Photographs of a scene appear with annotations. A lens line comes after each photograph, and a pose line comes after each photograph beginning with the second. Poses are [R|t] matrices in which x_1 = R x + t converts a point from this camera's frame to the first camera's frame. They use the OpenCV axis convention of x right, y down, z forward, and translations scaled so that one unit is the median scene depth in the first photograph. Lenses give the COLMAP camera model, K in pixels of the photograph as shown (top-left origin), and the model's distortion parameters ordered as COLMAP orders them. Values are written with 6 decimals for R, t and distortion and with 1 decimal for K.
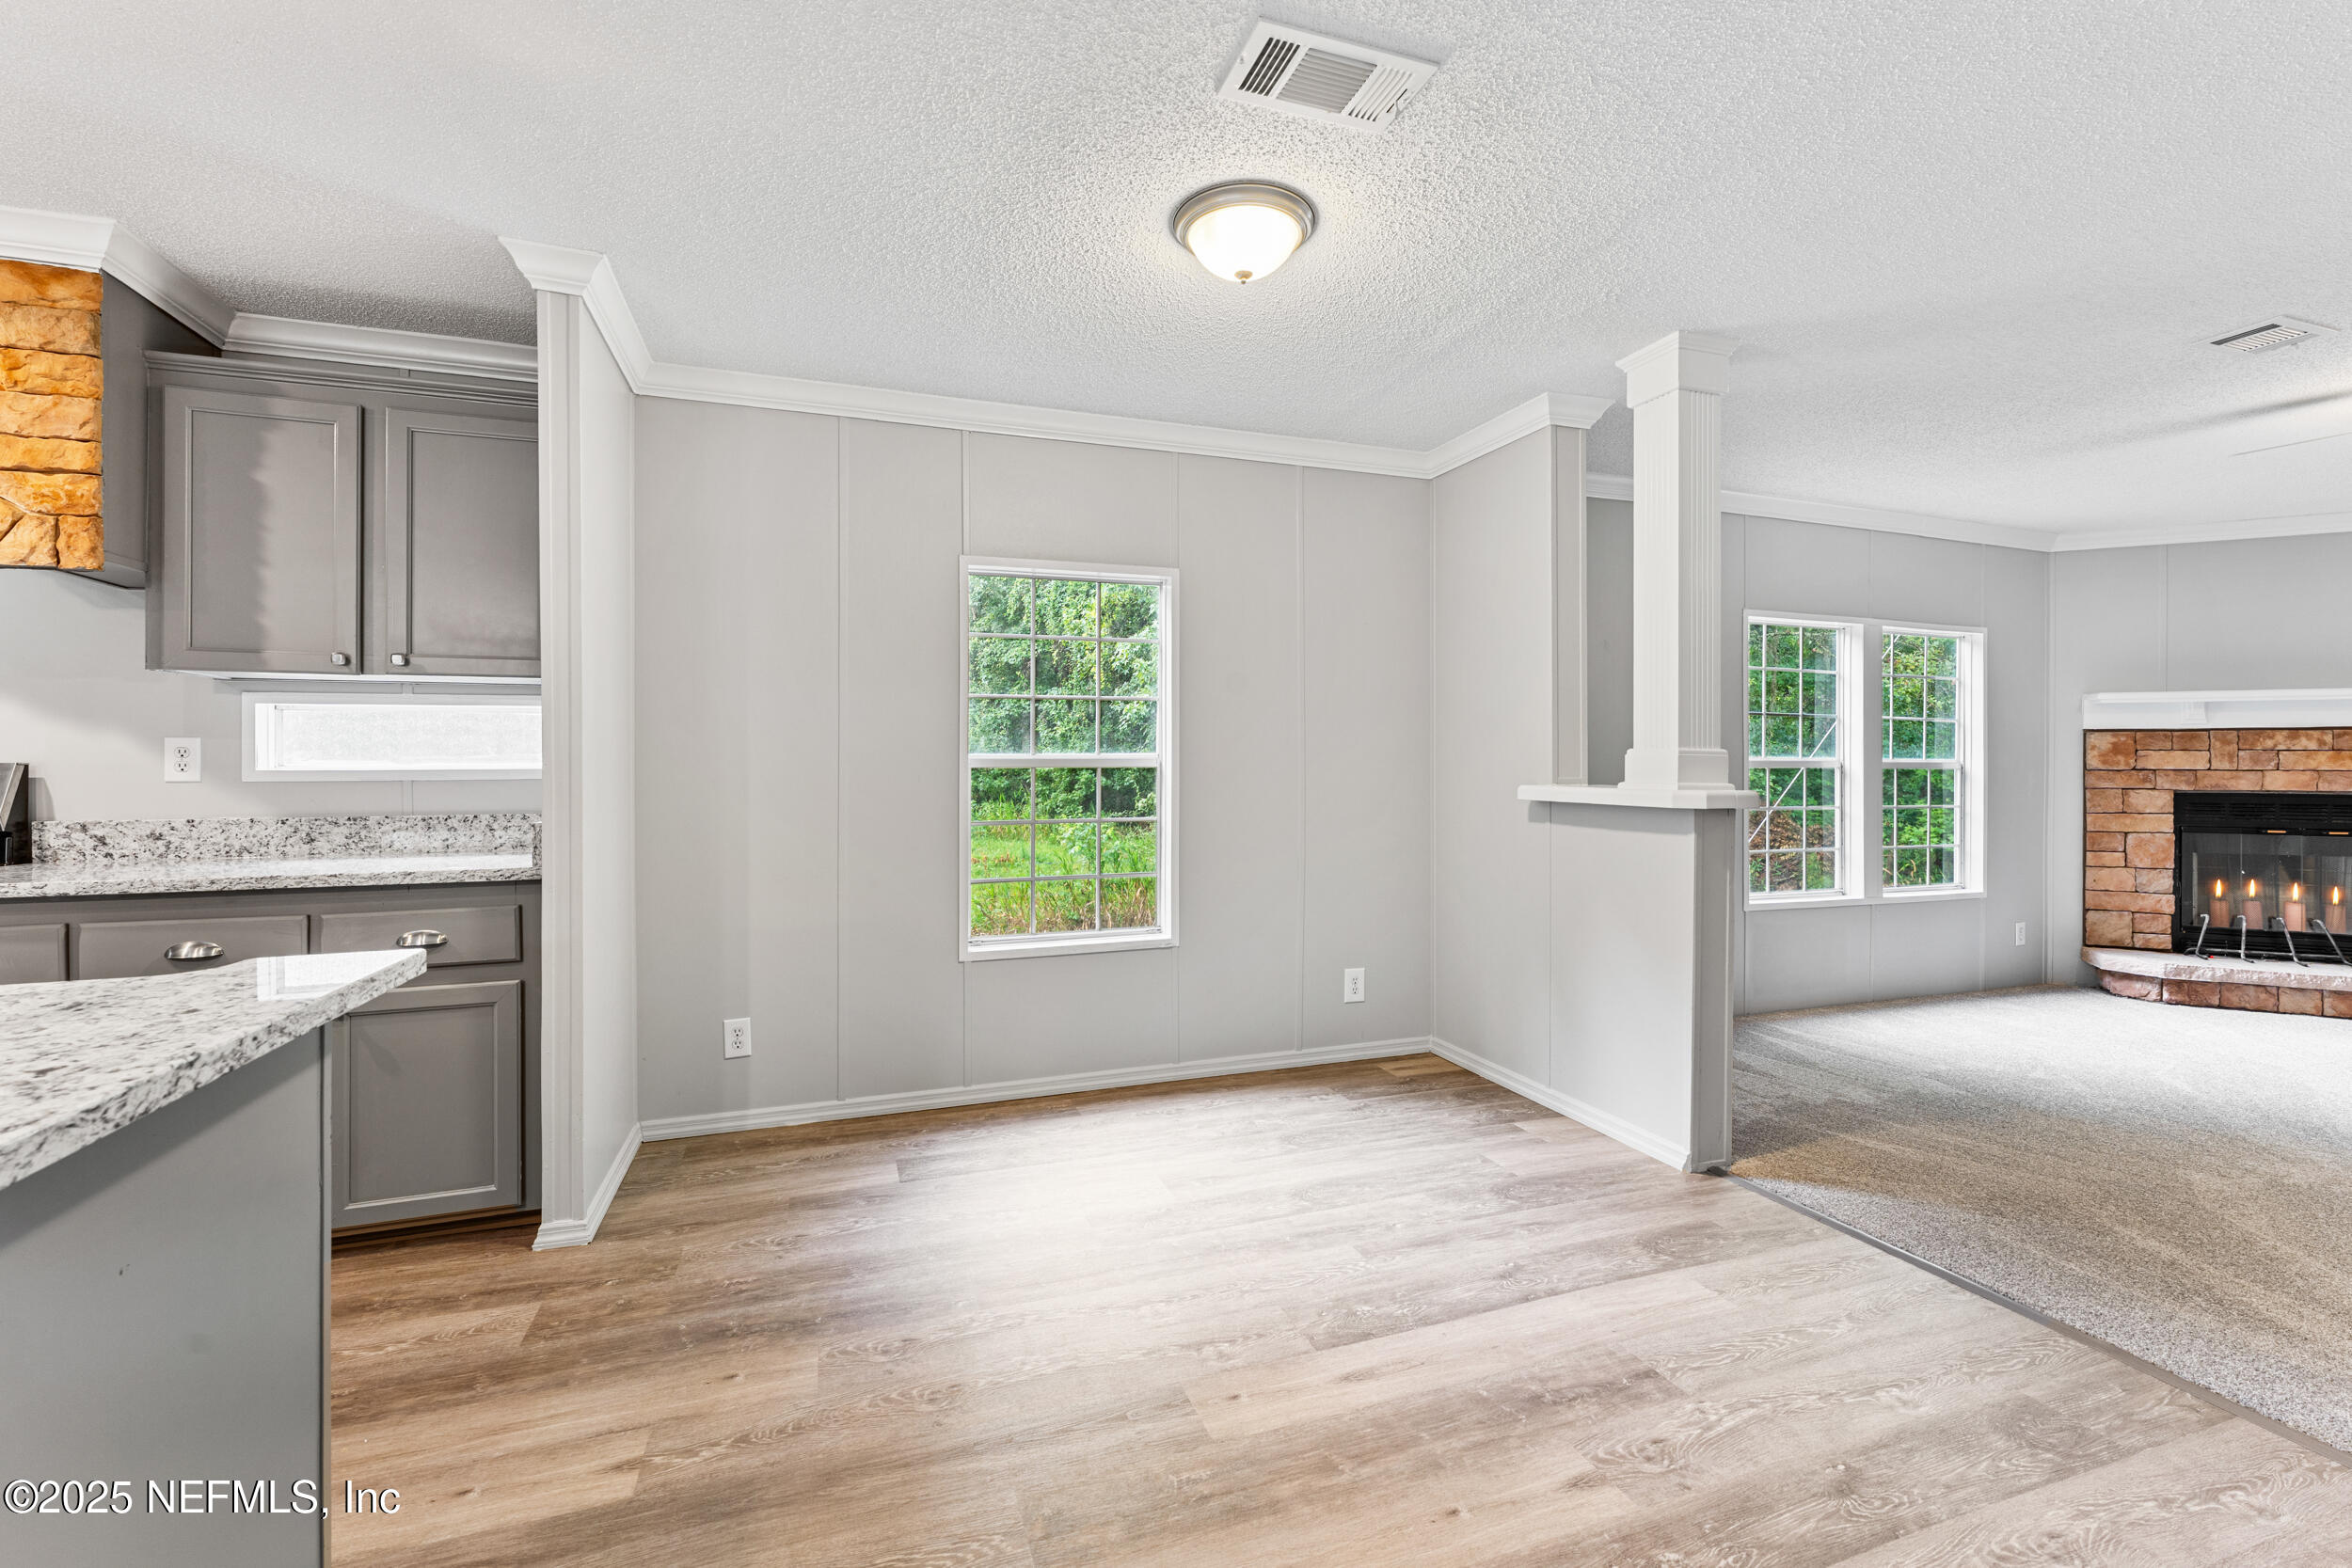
lens RADIAL K [[987.9, 0, 1162.5], [0, 987.9, 759.9], [0, 0, 1]] dist [-0.001844, 0.000117]
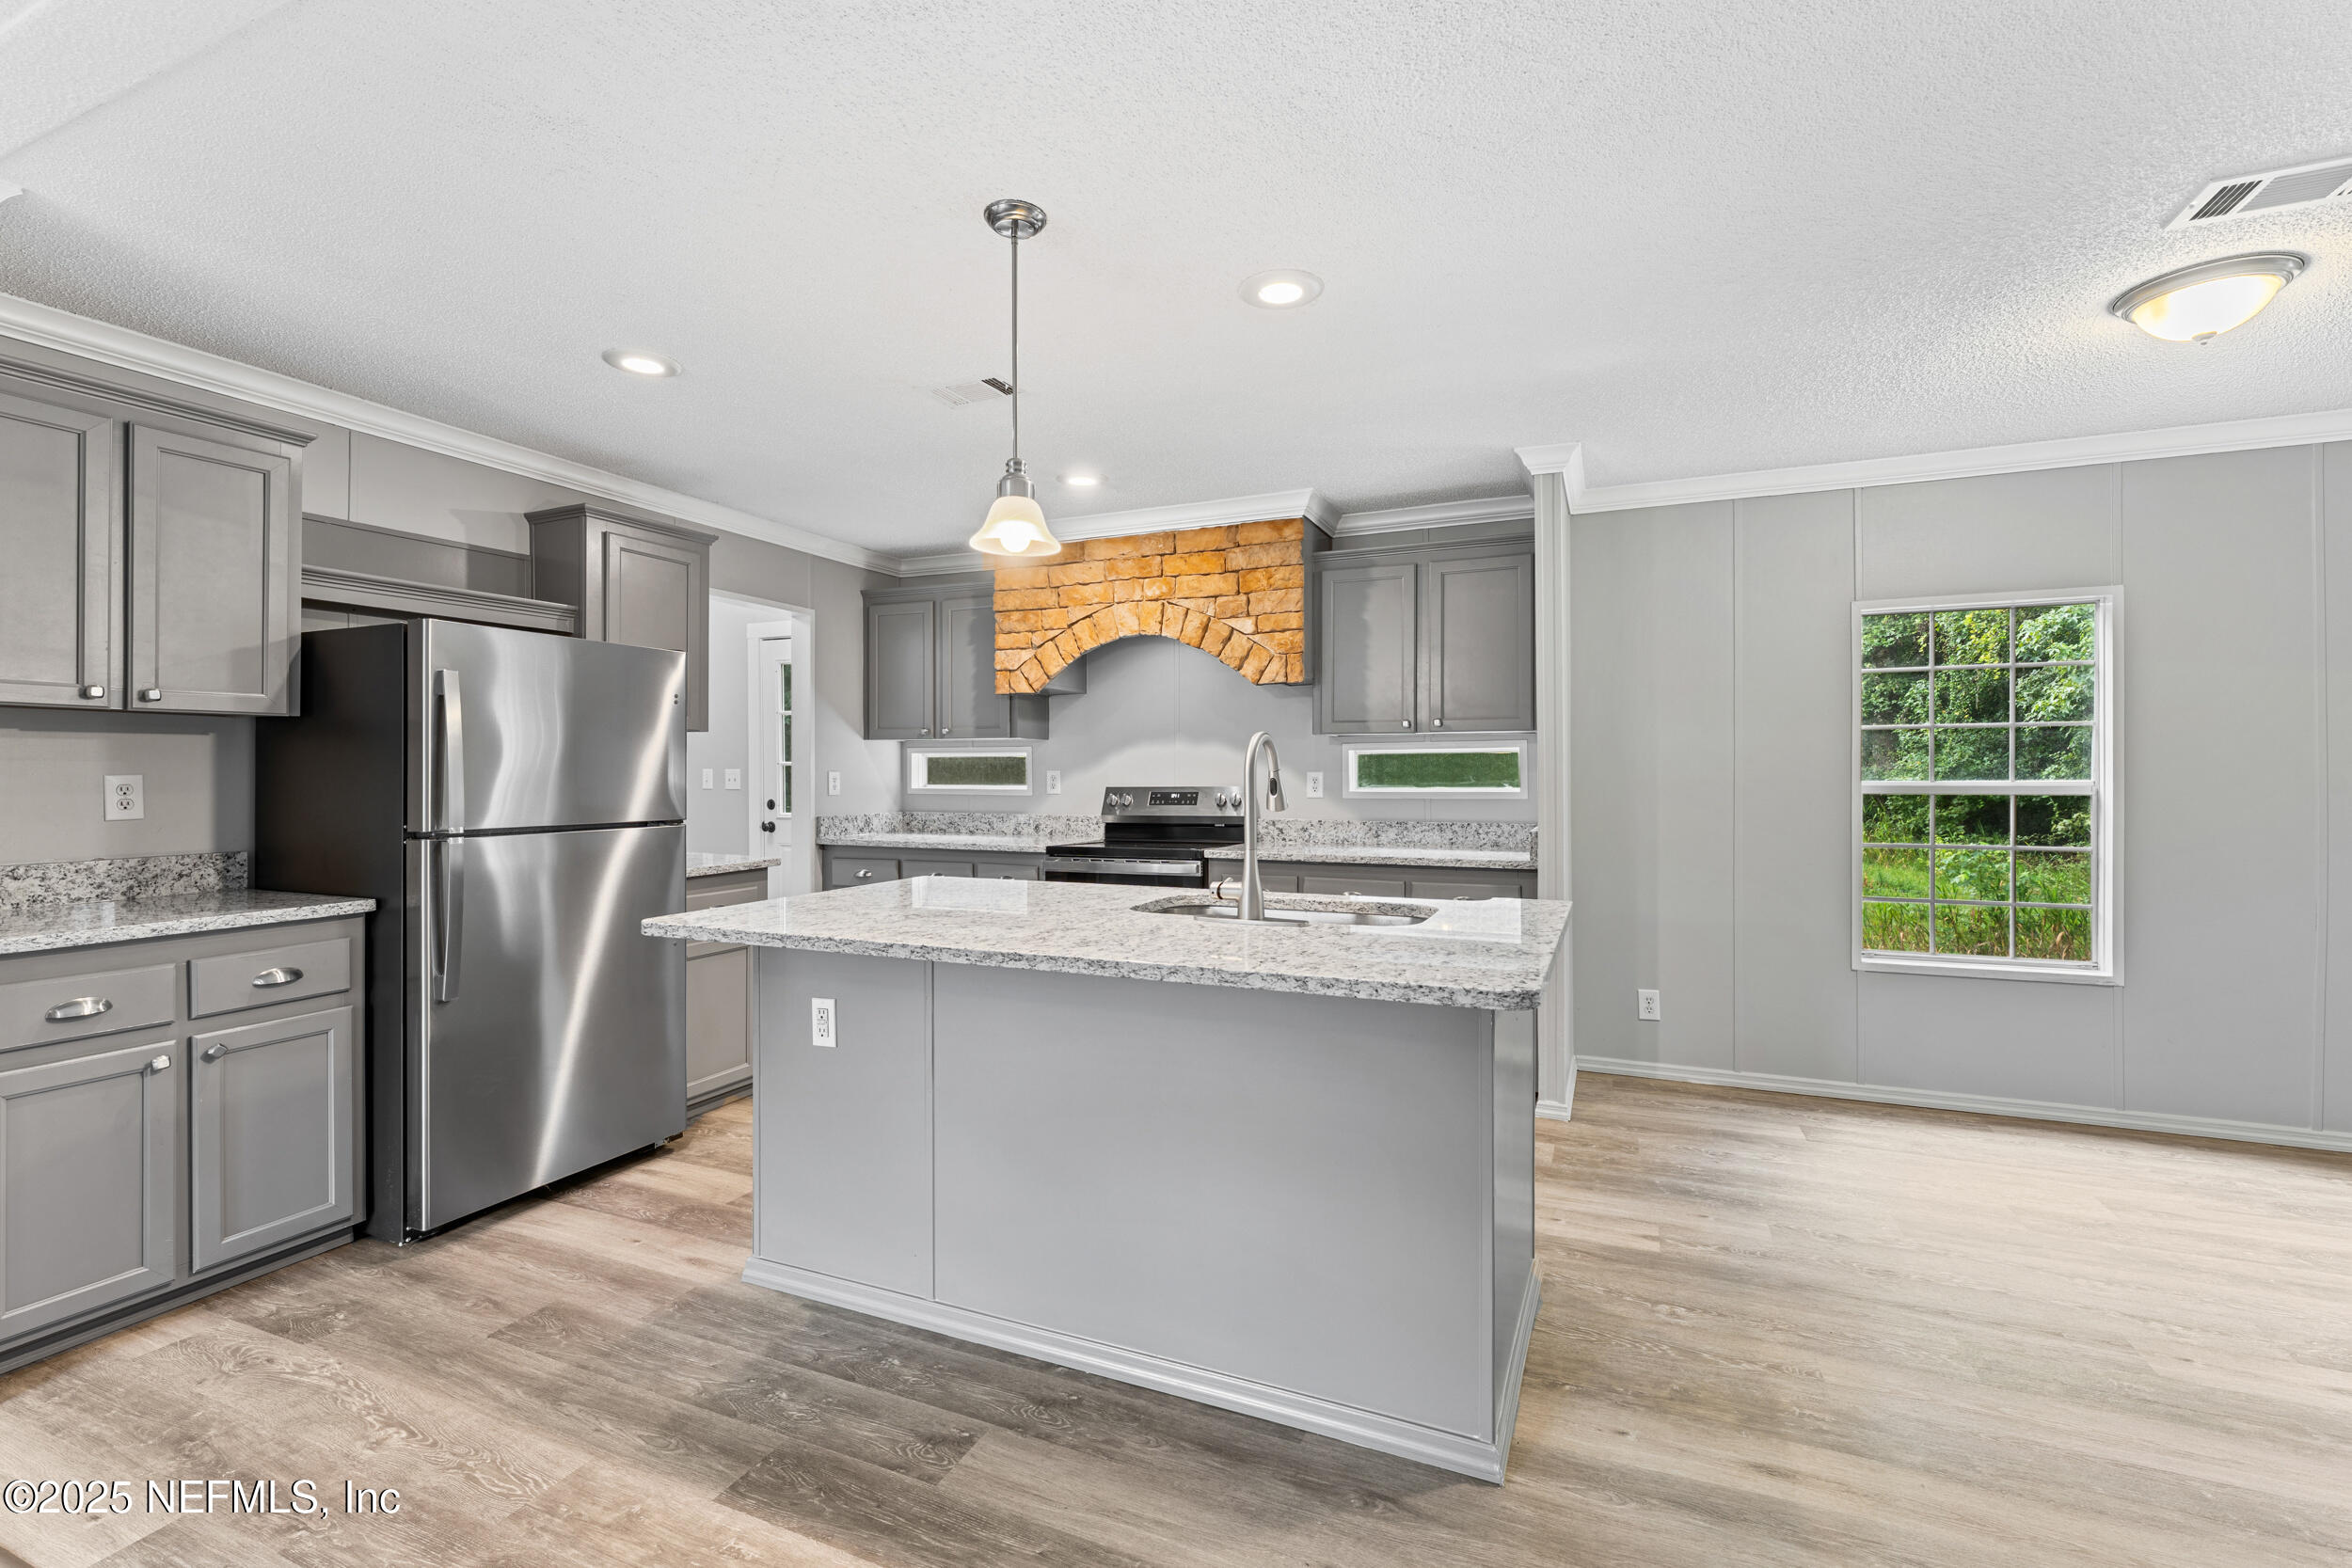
lens RADIAL K [[1009.7, 0, 1173.3], [0, 1009.7, 769.4], [0, 0, 1]] dist [-0.000310, -0.001615]
pose [[0.737062, -0.000935, -0.675825, -0.001751], [0.002872, 0.999994, 0.001749, -0.020769], [0.675820, -0.003230, 0.737060, -0.298905]]
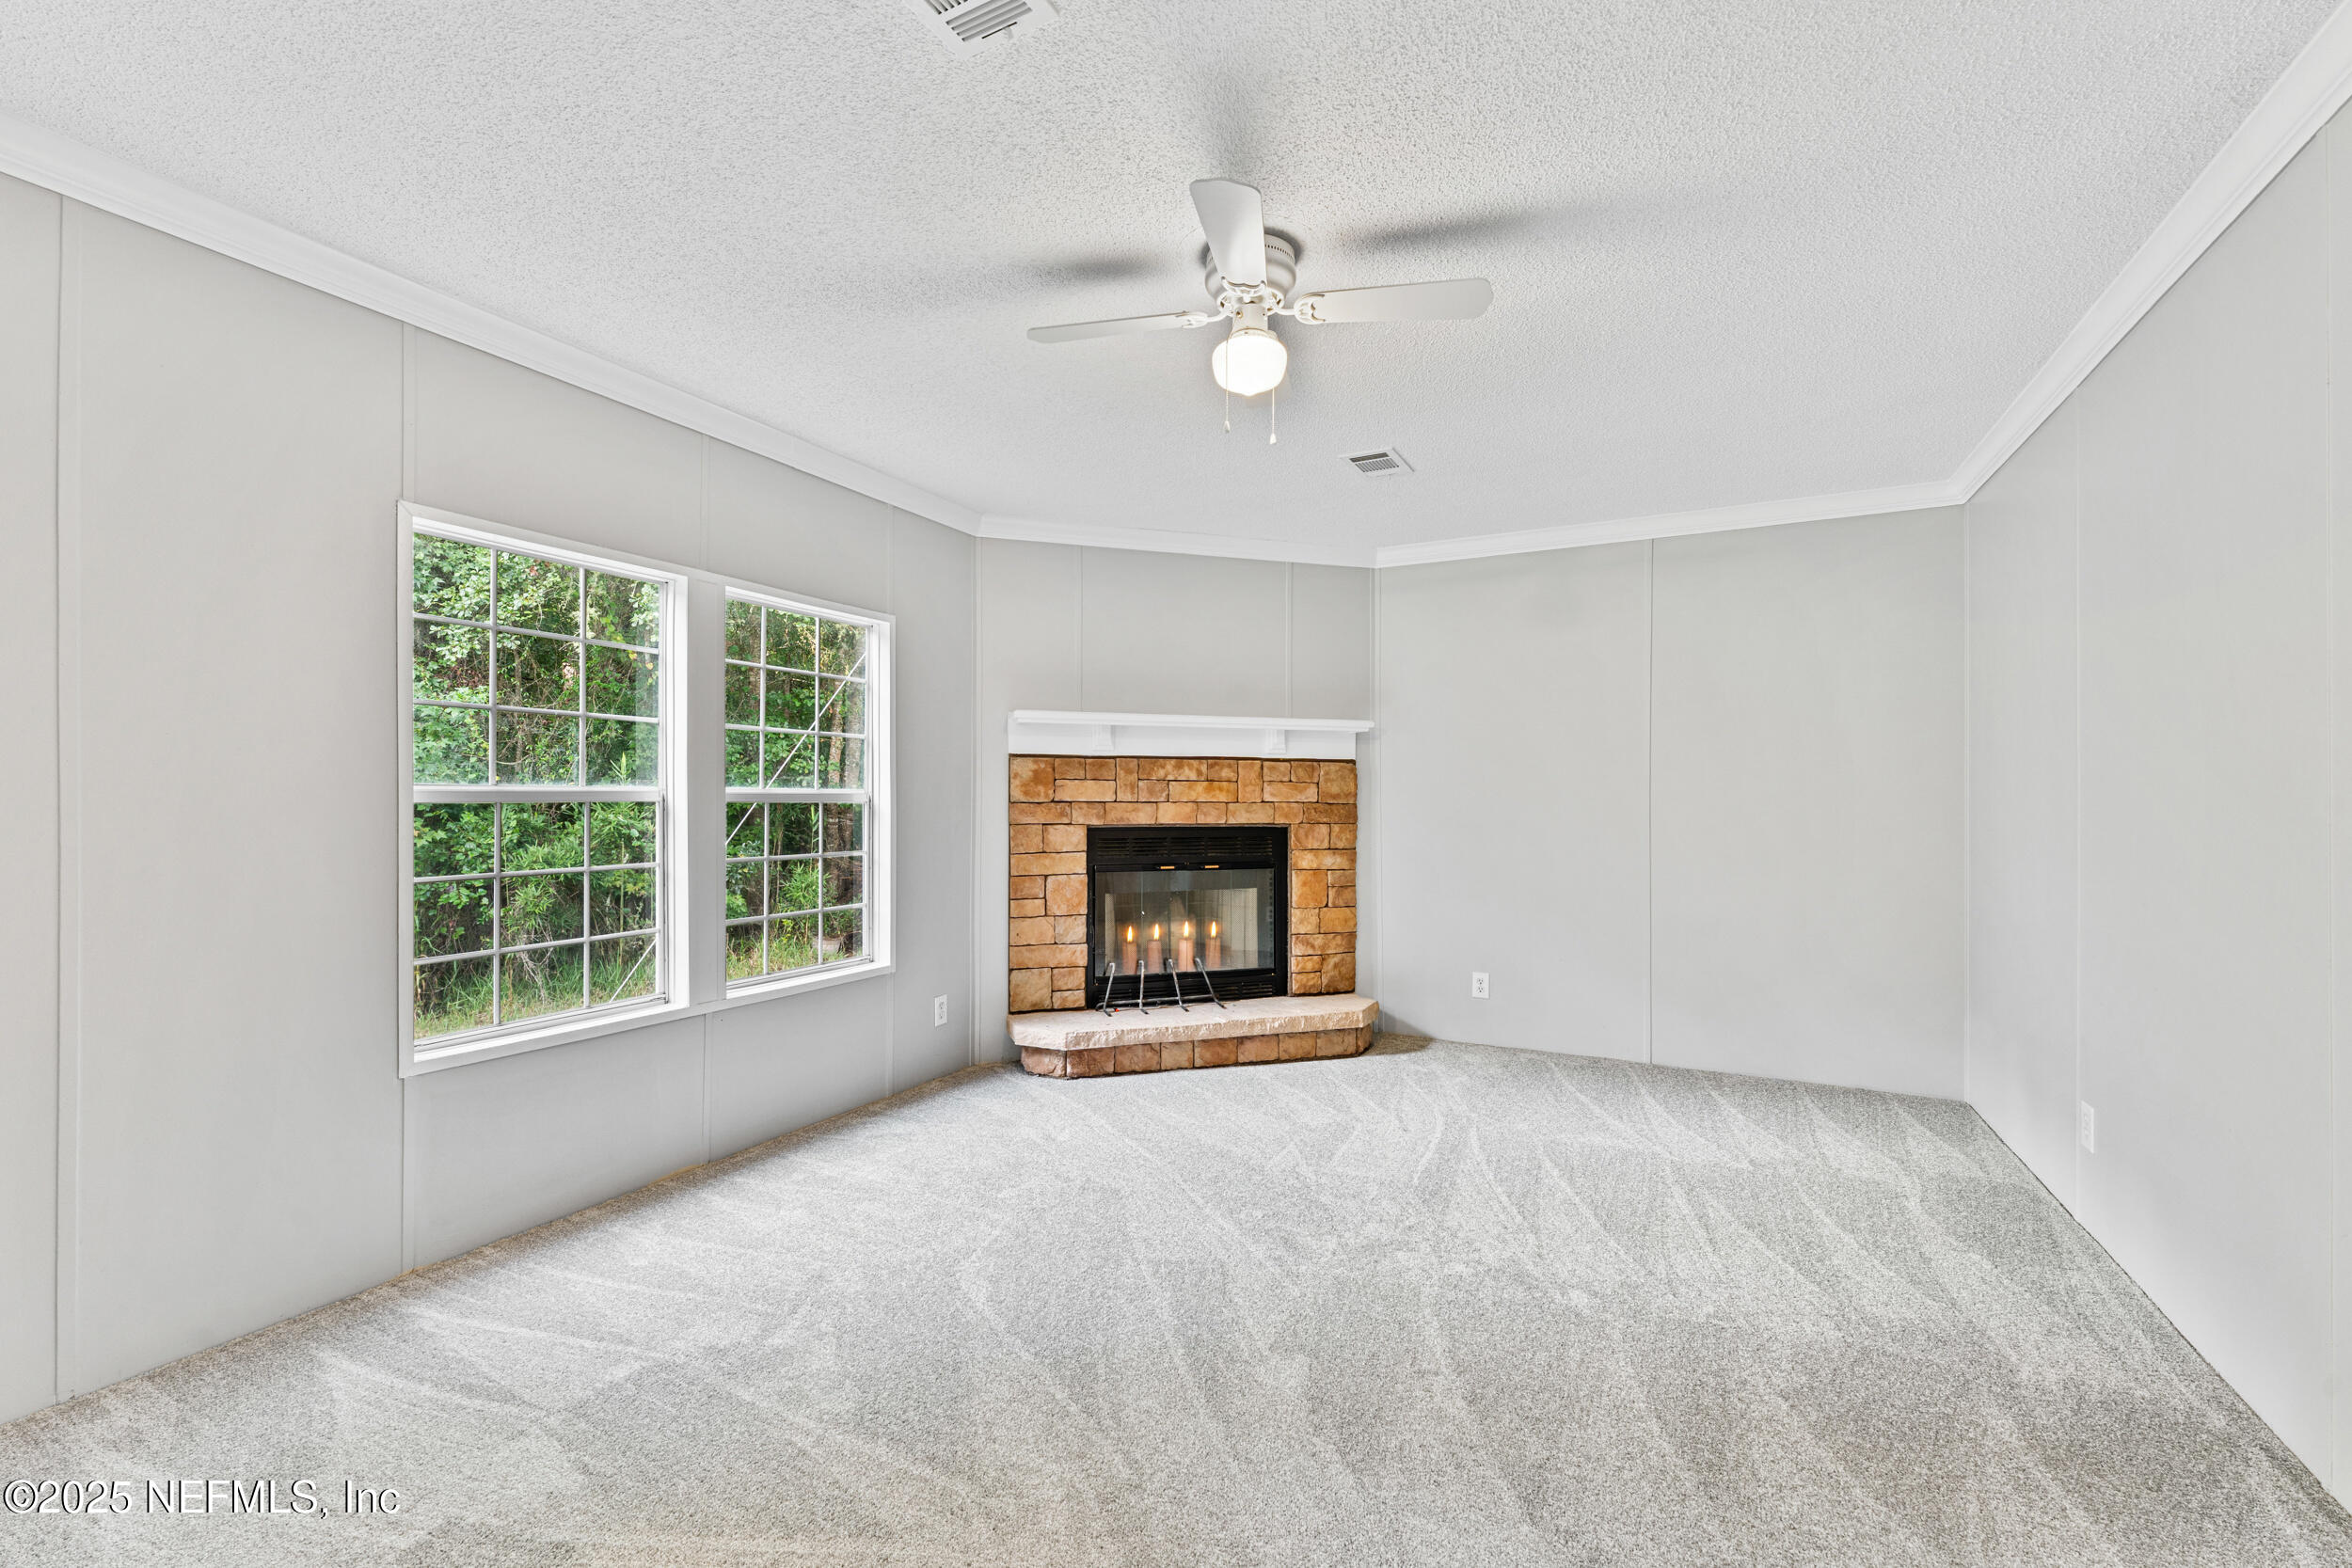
lens RADIAL K [[1009.7, 0, 1177.1], [0, 1009.7, 773.4], [0, 0, 1]] dist [-0.000310, -0.001615]
pose [[0.720979, 0.013537, 0.692825, 0.587232], [0.000939, 0.999789, -0.020511, 0.004220], [-0.692956, 0.015439, 0.720814, 0.376448]]
